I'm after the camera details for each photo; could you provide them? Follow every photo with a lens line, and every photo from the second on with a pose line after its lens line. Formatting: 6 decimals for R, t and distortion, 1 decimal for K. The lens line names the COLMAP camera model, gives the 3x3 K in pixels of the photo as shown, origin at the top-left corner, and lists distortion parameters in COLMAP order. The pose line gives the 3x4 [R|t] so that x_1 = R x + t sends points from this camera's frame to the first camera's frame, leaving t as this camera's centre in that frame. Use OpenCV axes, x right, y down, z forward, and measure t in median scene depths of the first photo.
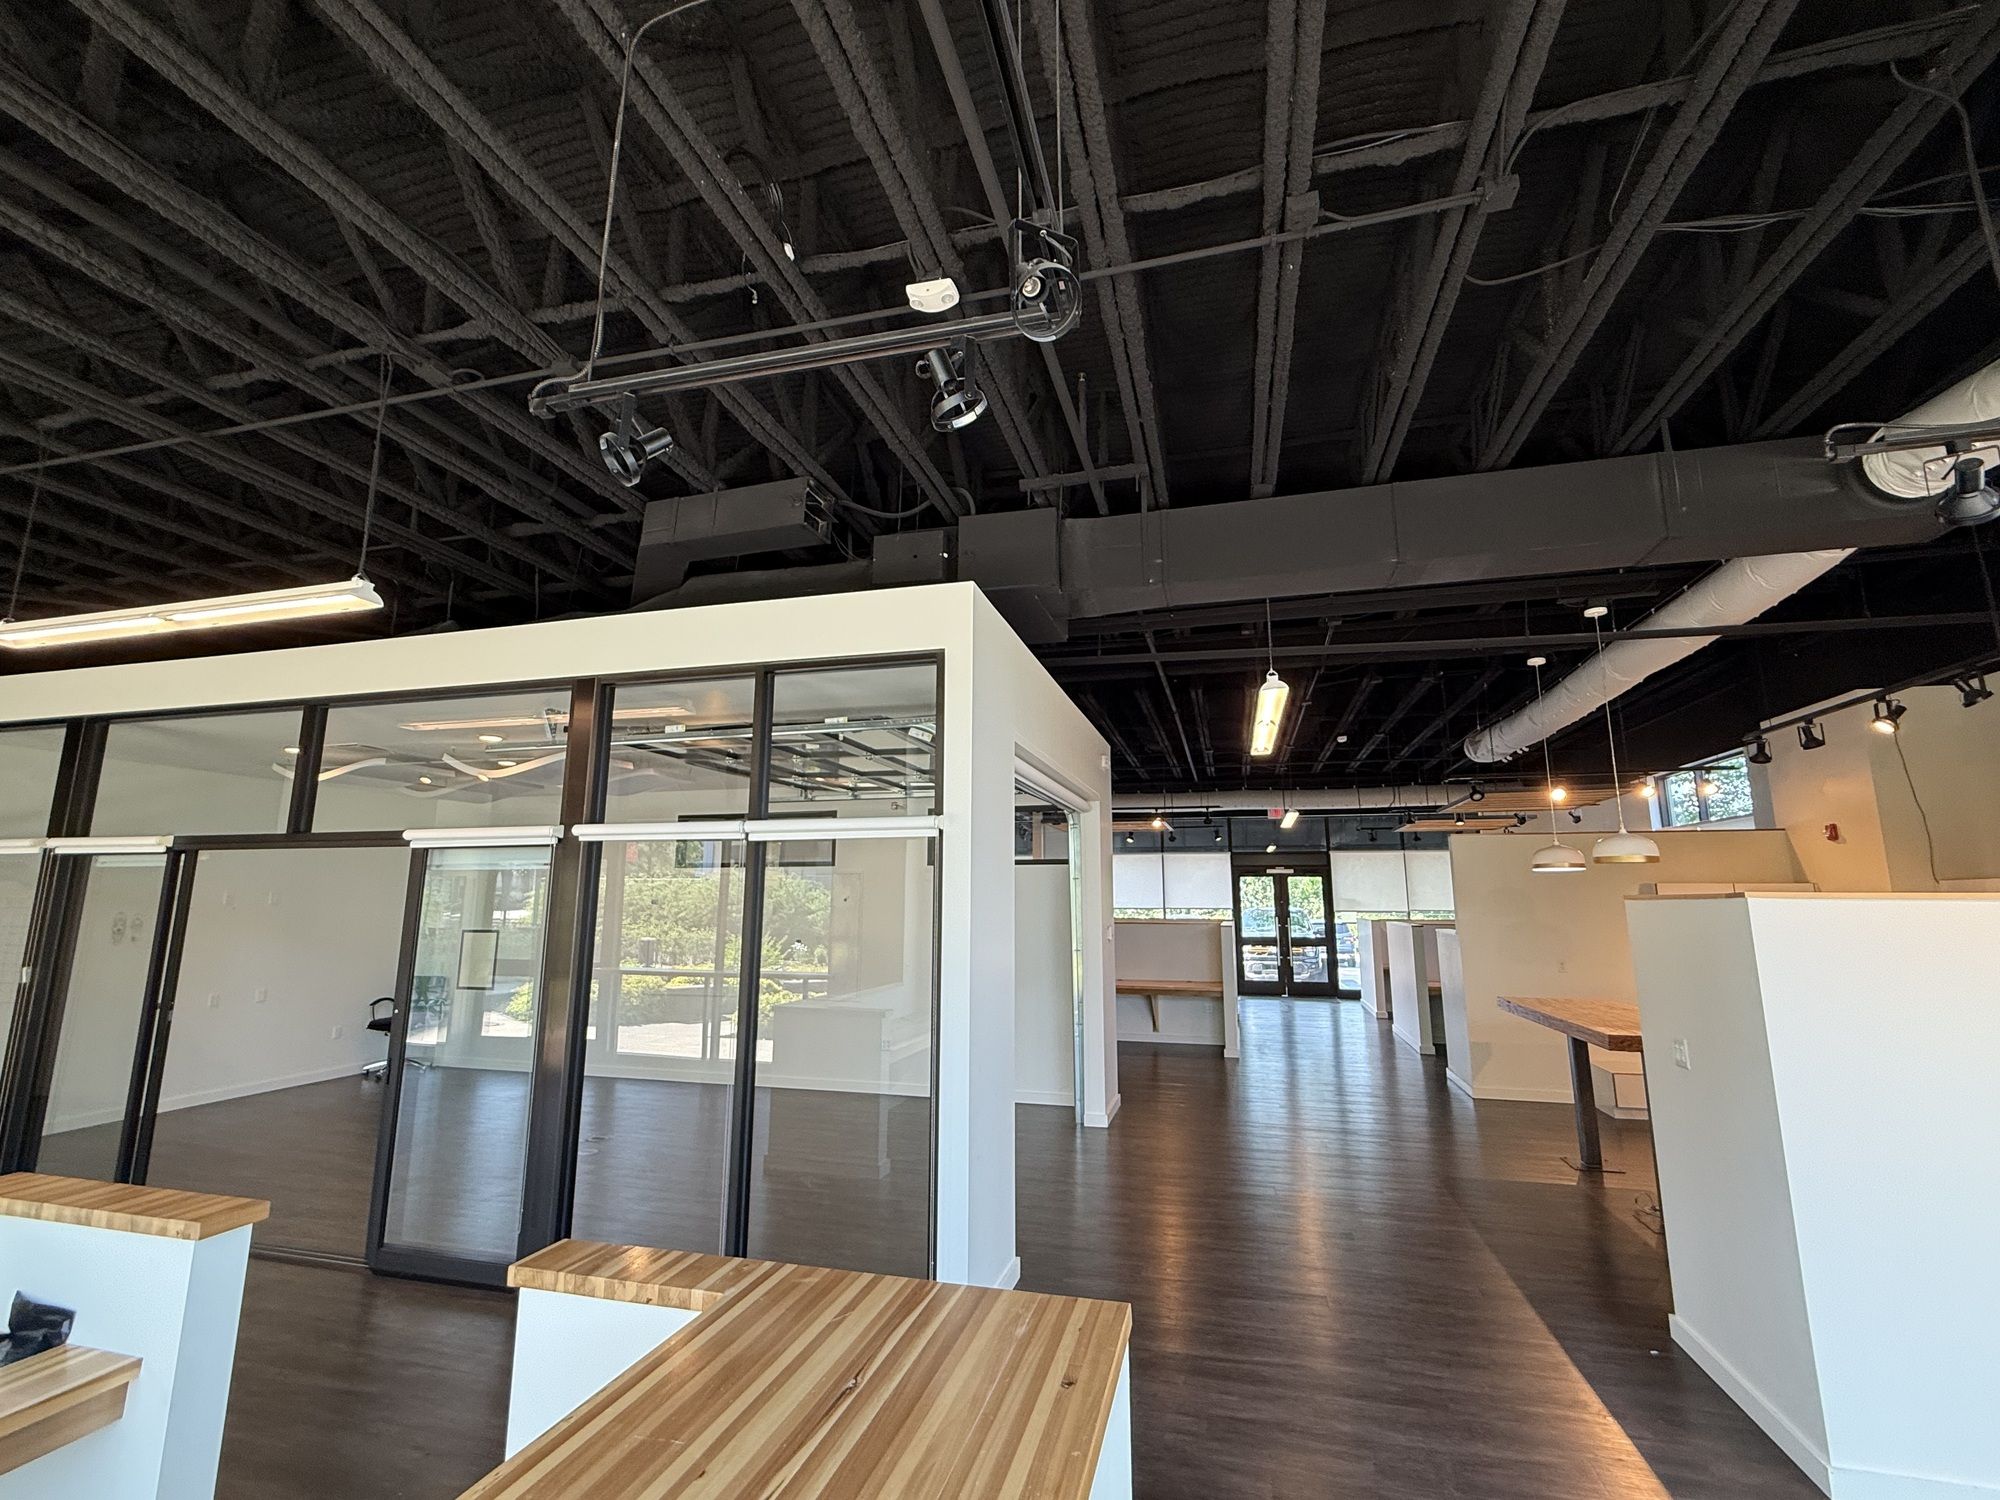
lens RADIAL K [[874.0, 0, 997.5], [0, 874.0, 744.5], [0, 0, 1]] dist [-0.000168, 0.000871]
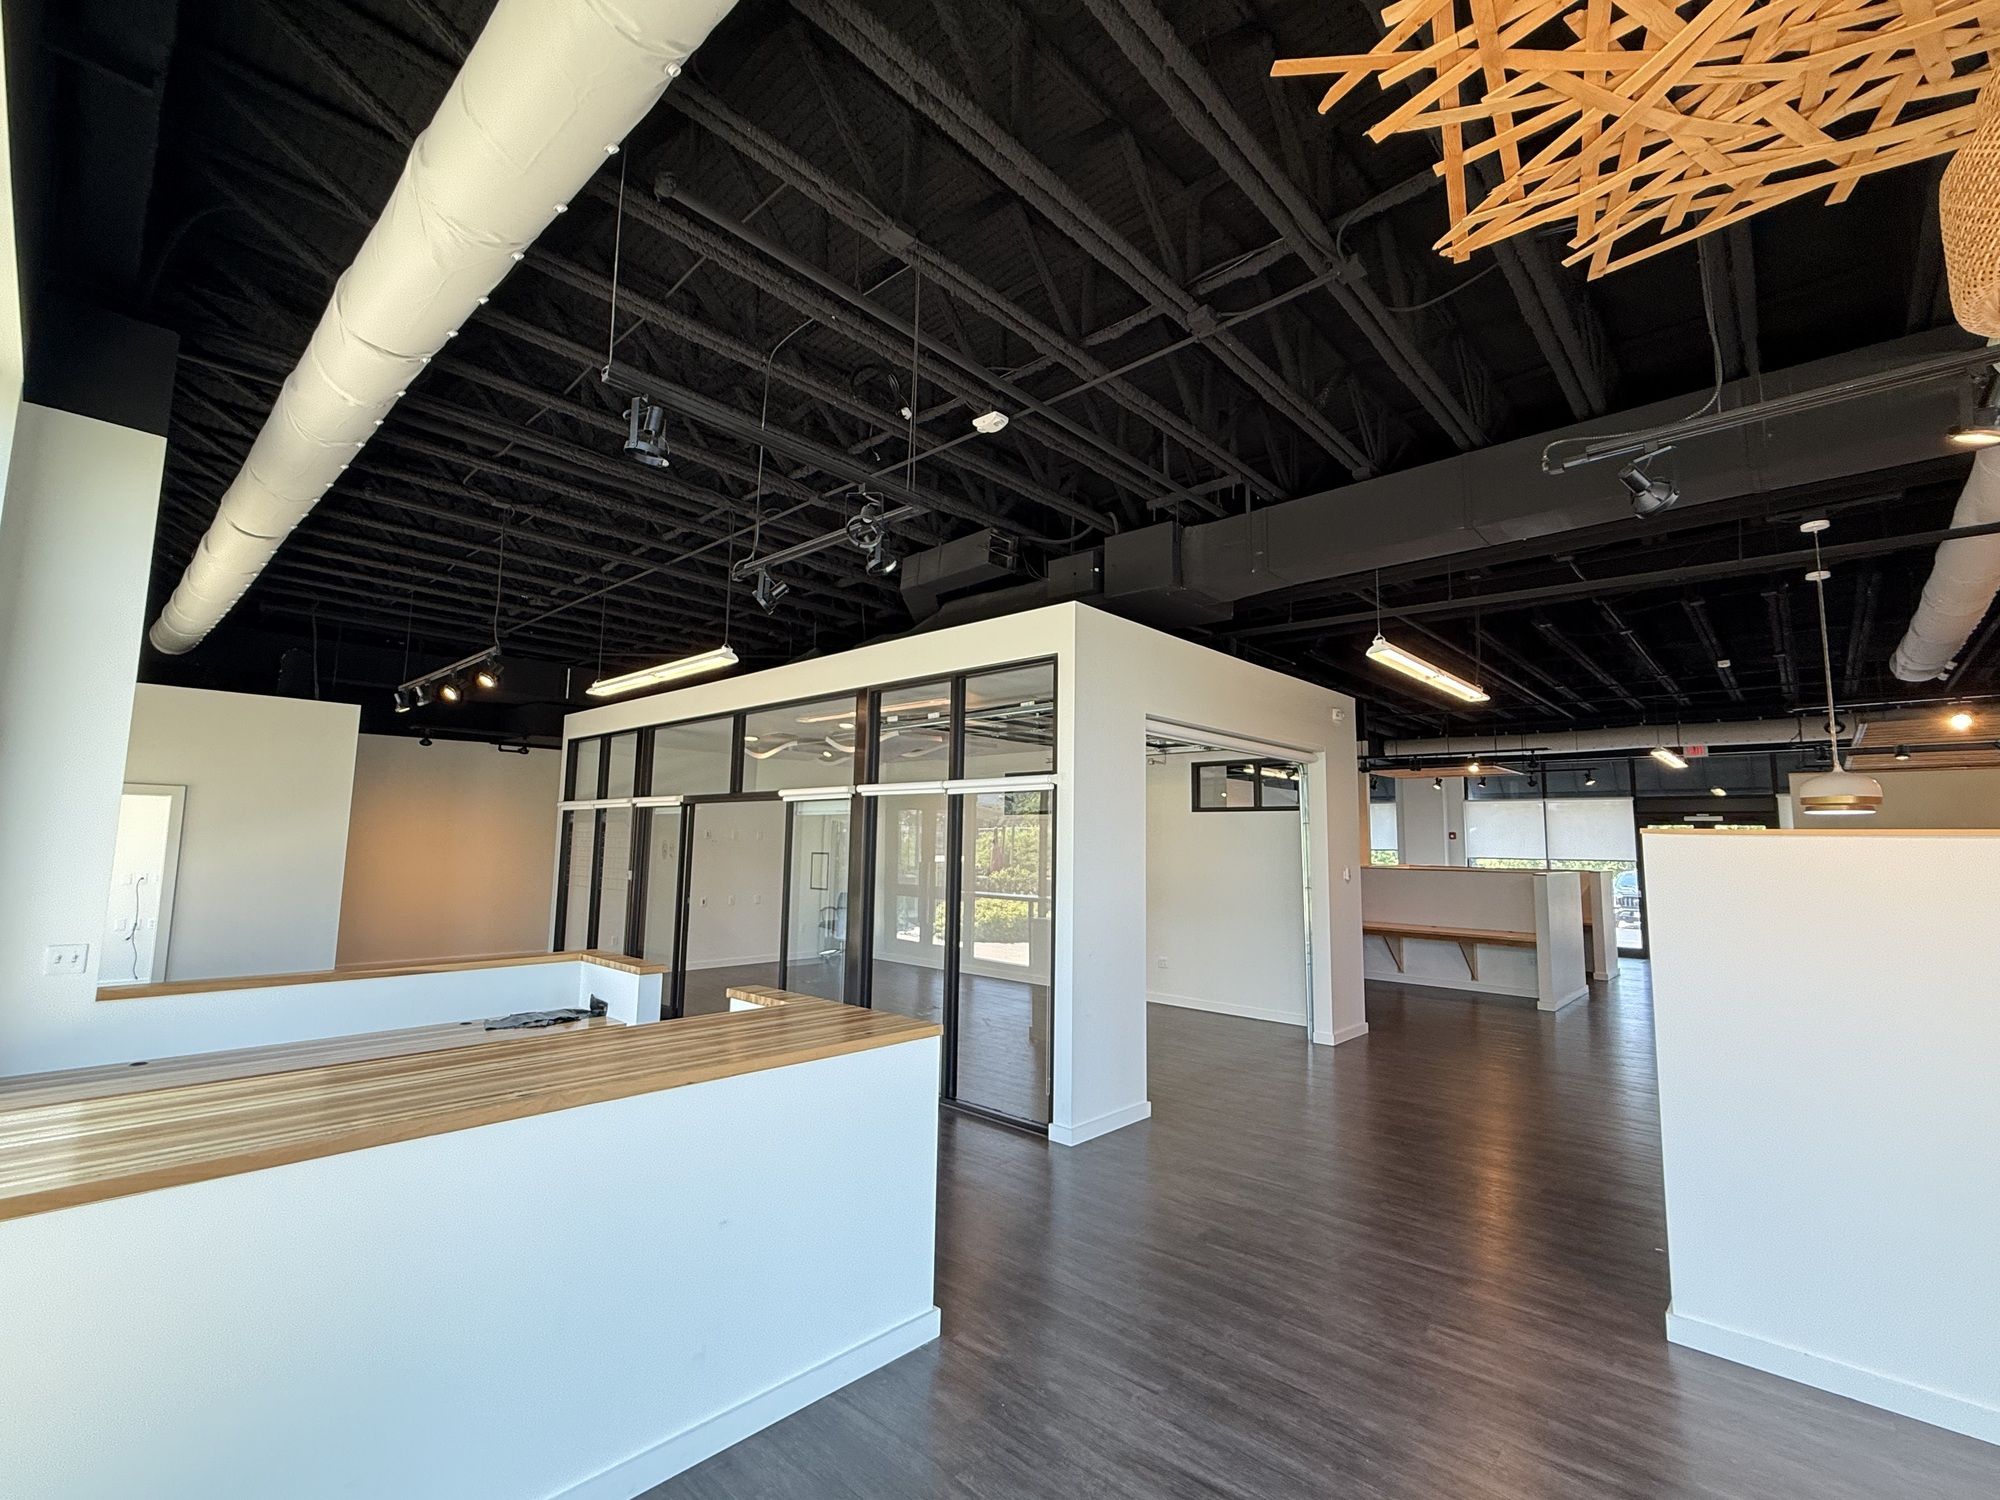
lens RADIAL K [[874.0, 0, 997.5], [0, 874.0, 744.5], [0, 0, 1]] dist [-0.000168, 0.000871]
pose [[0.885864, -0.039672, -0.462246, 0.394678], [0.066198, 0.996951, 0.041302, -0.024107], [0.459199, -0.067188, 0.885789, -0.217928]]
